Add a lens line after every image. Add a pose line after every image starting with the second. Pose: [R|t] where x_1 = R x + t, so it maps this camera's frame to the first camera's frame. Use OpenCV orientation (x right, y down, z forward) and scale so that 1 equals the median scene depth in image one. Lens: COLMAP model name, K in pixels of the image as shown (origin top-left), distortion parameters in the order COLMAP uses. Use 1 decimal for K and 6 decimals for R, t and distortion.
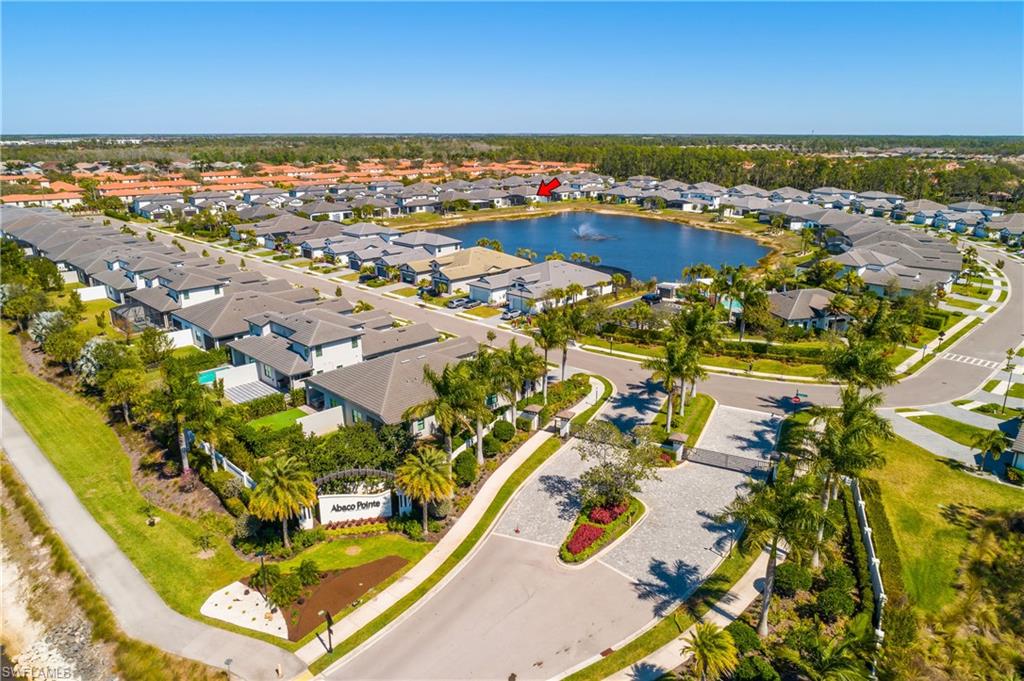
lens RADIAL K [[685.2, 0, 511.0], [0, 685.2, 341.6], [0, 0, 1]] dist [-0.017451, 0.009134]
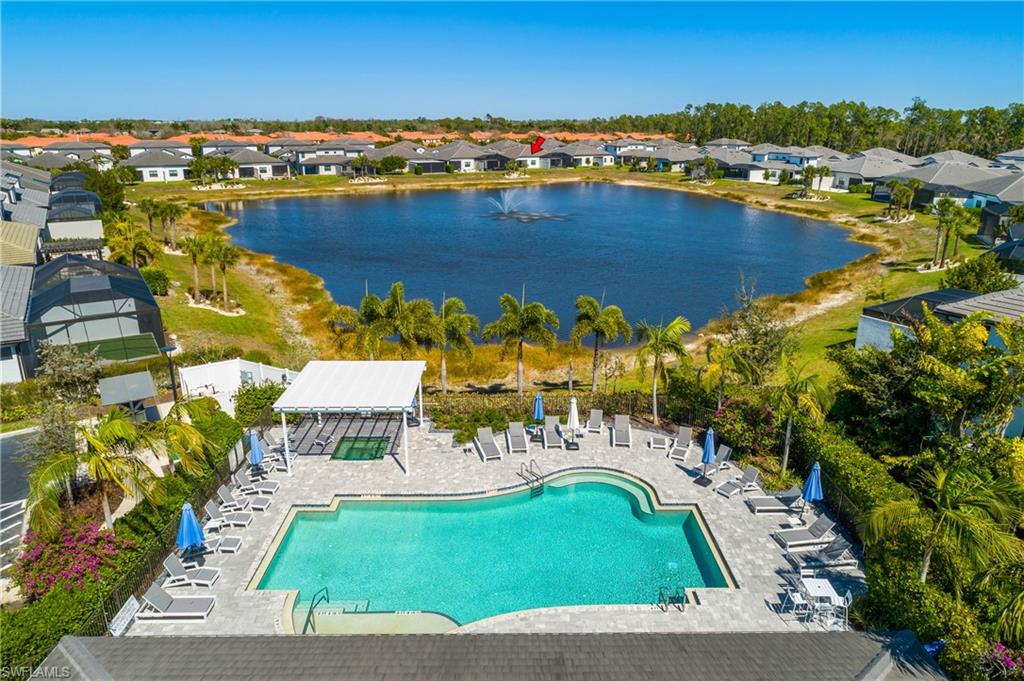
lens RADIAL K [[685.2, 0, 509.7], [0, 685.2, 346.8], [0, 0, 1]] dist [-0.017451, 0.009134]
pose [[0.976450, 0.070265, -0.203980, 0.183154], [-0.066381, 0.997460, 0.025828, -0.051195], [0.205277, -0.011679, 0.978634, 0.384588]]
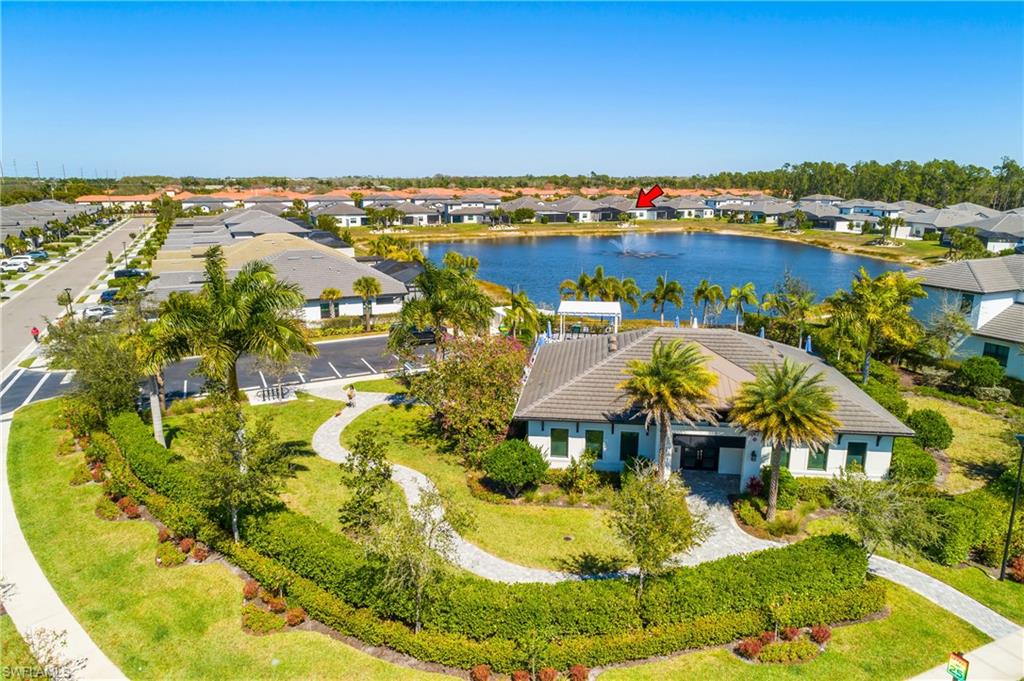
lens RADIAL K [[685.2, 0, 508.7], [0, 685.2, 336.2], [0, 0, 1]] dist [-0.017451, 0.009134]
pose [[0.936942, 0.079102, -0.340416, 0.190308], [-0.103065, 0.993269, -0.052867, -0.019655], [0.333943, 0.084618, 0.938787, 0.272774]]
